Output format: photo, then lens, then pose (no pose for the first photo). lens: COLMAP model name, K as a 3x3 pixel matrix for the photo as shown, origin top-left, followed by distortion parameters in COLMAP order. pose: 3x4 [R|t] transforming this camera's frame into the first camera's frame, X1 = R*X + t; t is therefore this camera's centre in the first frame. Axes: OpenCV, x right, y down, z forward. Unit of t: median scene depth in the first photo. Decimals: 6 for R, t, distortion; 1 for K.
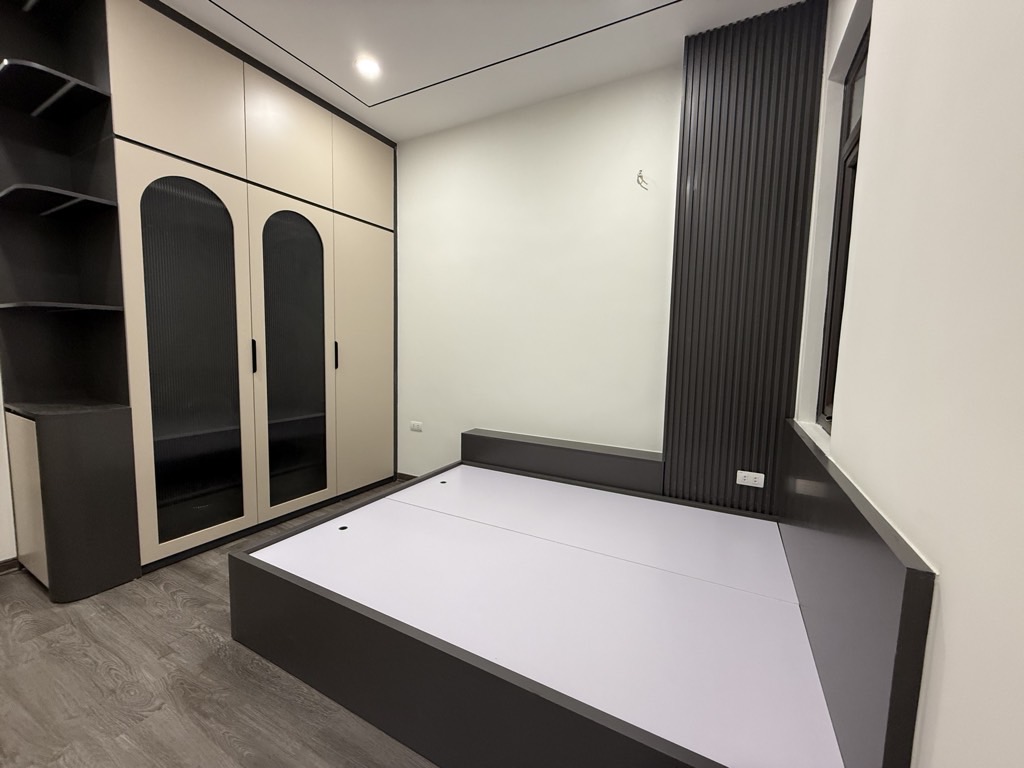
lens RADIAL K [[409.5, 0, 512.0], [0, 409.5, 384.0], [0, 0, 1]] dist [-0.001243, 0.000127]
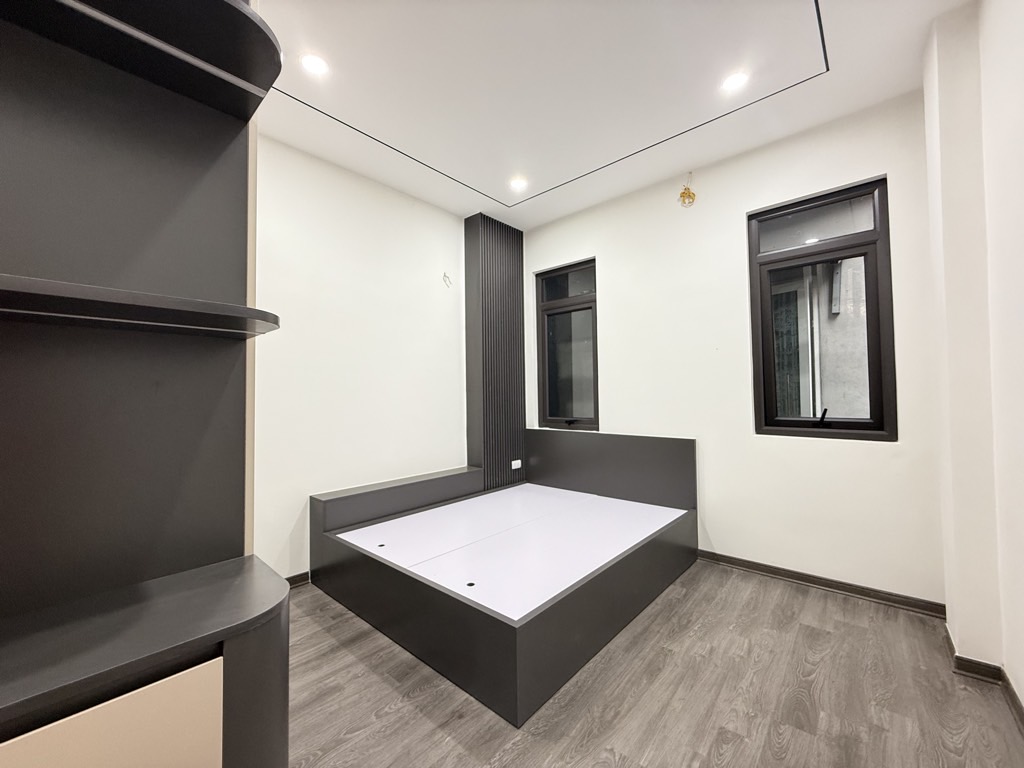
lens RADIAL K [[409.5, 0, 512.0], [0, 409.5, 384.0], [0, 0, 1]] dist [-0.001243, 0.000127]
pose [[0.233124, 0.000173, 0.972447, -1.725143], [0.105235, 0.994123, -0.025405, -0.113933], [-0.966736, 0.108258, 0.231736, 0.807816]]
